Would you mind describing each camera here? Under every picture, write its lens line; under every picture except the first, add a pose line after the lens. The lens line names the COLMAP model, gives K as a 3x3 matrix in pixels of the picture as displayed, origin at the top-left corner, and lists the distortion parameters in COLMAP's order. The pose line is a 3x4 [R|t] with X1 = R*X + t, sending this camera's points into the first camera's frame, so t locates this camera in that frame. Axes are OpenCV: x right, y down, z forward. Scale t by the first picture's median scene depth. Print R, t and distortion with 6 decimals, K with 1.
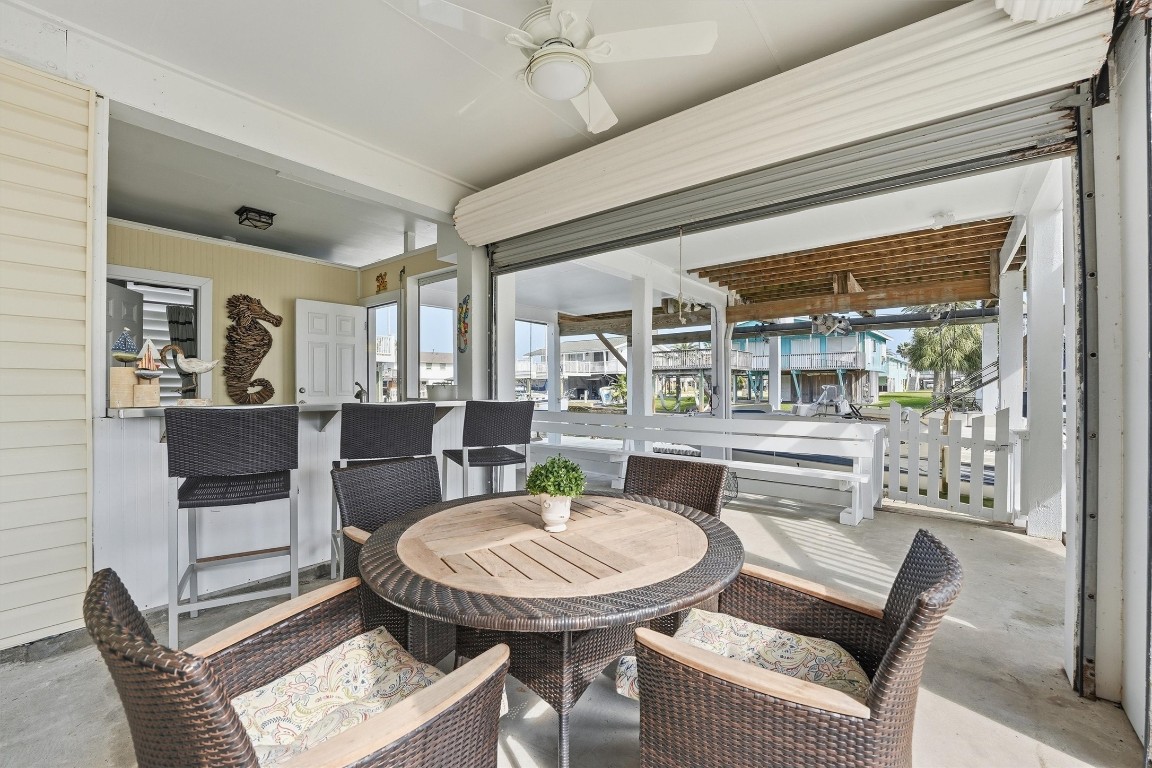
lens RADIAL K [[462.6, 0, 572.9], [0, 462.6, 385.5], [0, 0, 1]] dist [-0.023249, 0.000394]
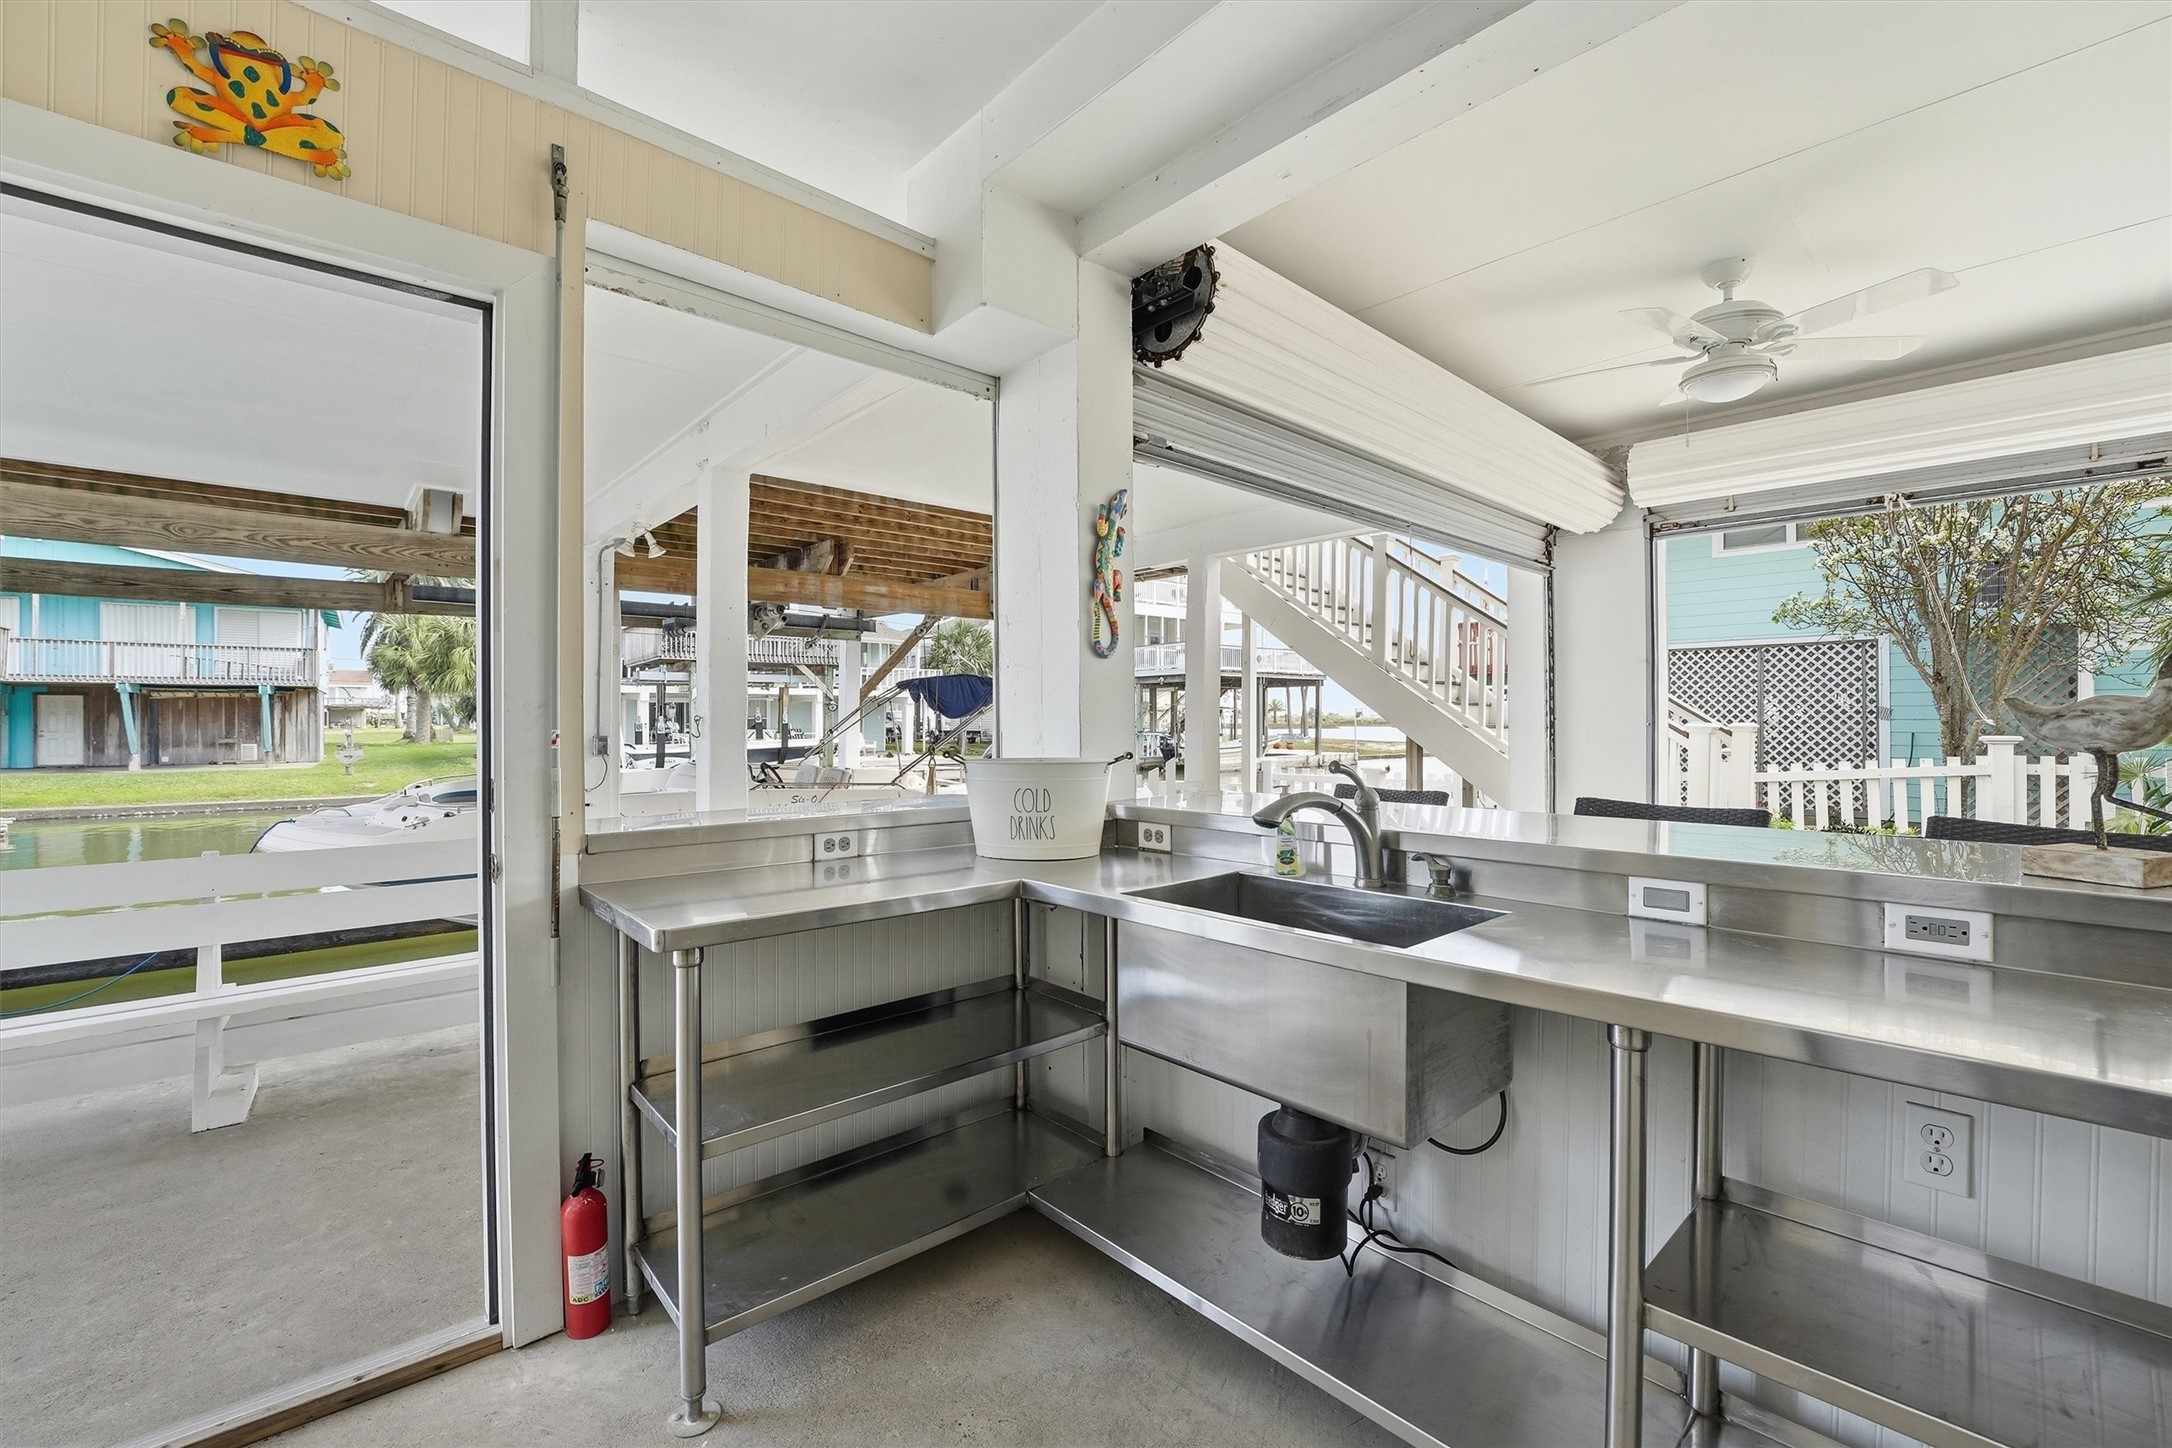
lens RADIAL K [[890.2, 0, 1094.0], [0, 890.2, 725.6], [0, 0, 1]] dist [-0.032565, 0.005618]
pose [[0.157441, -0.006767, 0.987505, -0.394845], [-0.000797, 0.999975, 0.006980, -0.015066], [-0.987528, -0.001886, 0.157431, 0.421428]]
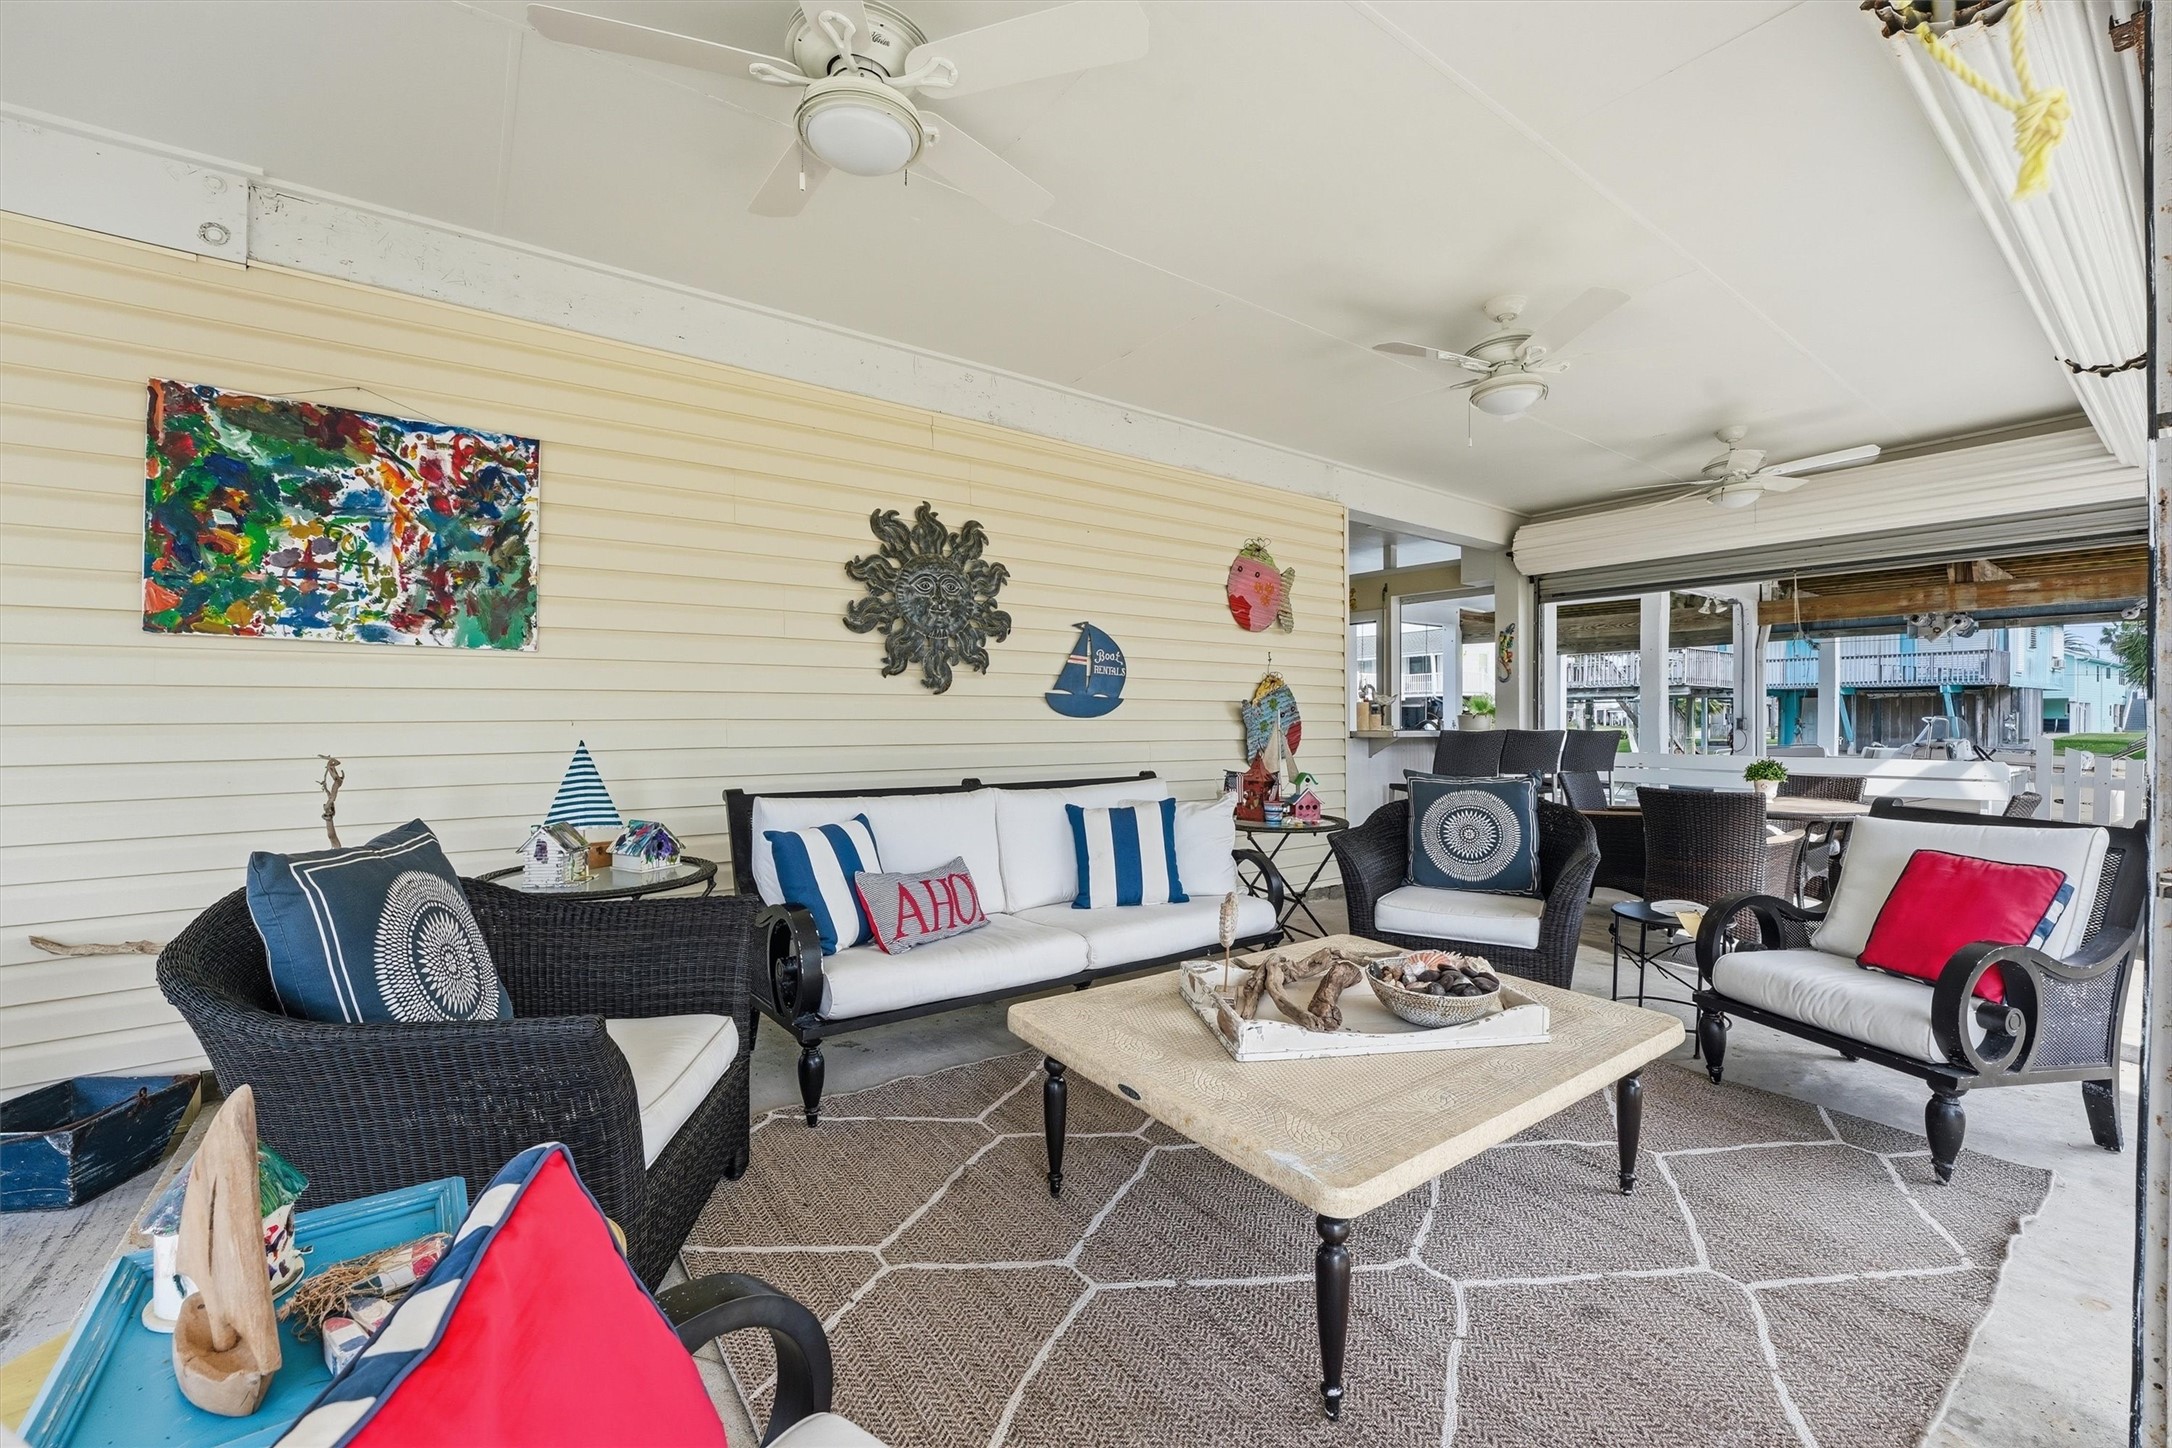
lens RADIAL K [[872.2, 0, 1080.1], [0, 872.2, 726.8], [0, 0, 1]] dist [-0.023249, 0.000394]
pose [[0.965196, 0.005342, -0.261473, -0.296438], [-0.002269, 0.999925, 0.012050, 0.001706], [0.261517, -0.011037, 0.965136, -0.481849]]
